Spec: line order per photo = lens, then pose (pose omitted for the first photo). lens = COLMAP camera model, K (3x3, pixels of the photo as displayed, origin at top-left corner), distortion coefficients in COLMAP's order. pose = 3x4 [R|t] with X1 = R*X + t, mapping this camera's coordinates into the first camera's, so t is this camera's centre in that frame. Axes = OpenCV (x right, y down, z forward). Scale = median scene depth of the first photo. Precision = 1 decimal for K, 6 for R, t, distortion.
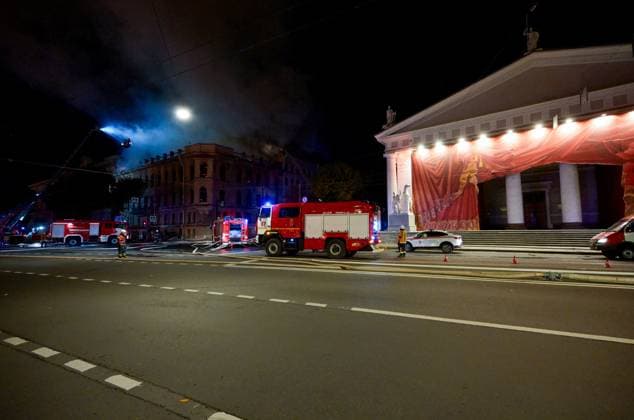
lens RADIAL K [[263.6, 0, 332.2], [0, 263.6, 211.6], [0, 0, 1]] dist [-0.004534, -0.000043]
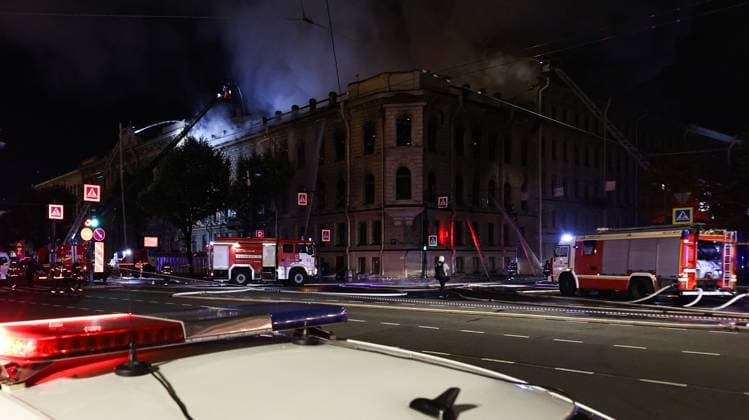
lens RADIAL K [[545.1, 0, 236.9], [0, 545.1, 267.8], [0, 0, 1]] dist [-0.000362, 0.003523]
pose [[0.911809, 0.019388, -0.410157, -0.412913], [0.013456, 0.996937, 0.077039, 0.006930], [0.410395, -0.075764, 0.908755, -0.008413]]
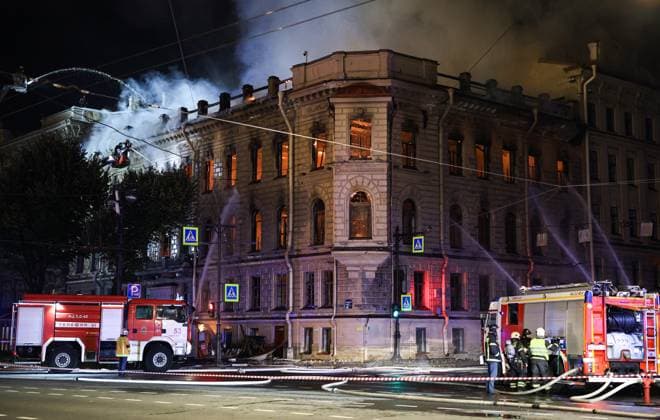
lens RADIAL K [[897.5, 0, 331.0], [0, 897.5, 213.7], [0, 0, 1]] dist [0.076265, 0.000000]
pose [[0.949109, -0.022665, -0.314131, -0.220728], [0.001081, 0.997636, -0.068714, 0.006808], [0.314946, 0.064878, 0.946890, -0.005941]]
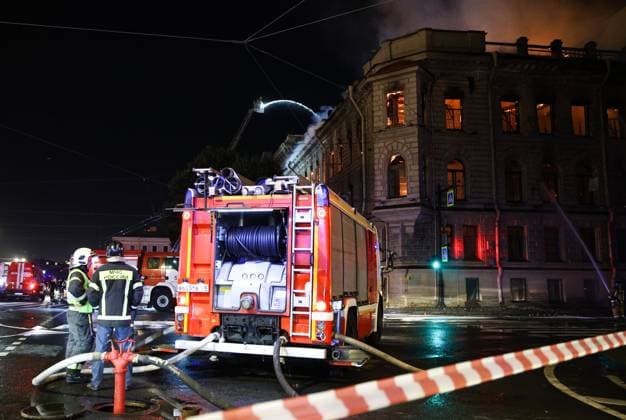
lens RADIAL K [[532.7, 0, 265.5], [0, 532.7, 223.7], [0, 0, 1]] dist [-0.091737, 0.079316]
pose [[0.626154, -0.068869, -0.776652, -0.078378], [0.026924, 0.997407, -0.066738, 0.043161], [0.779234, 0.020878, 0.626385, 0.503412]]
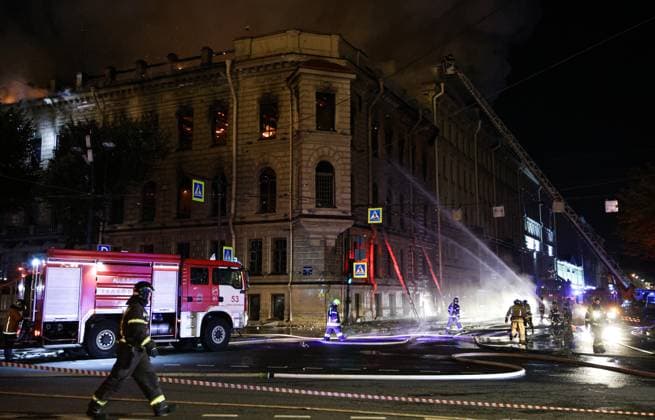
lens RADIAL K [[624.4, 0, 323.9], [0, 624.4, 208.2], [0, 0, 1]] dist [0.029734, 0.000000]
pose [[0.995113, 0.027195, 0.094922, -0.644251], [-0.019571, 0.996575, -0.080344, 0.027848], [-0.096782, 0.078094, 0.992237, 0.293946]]
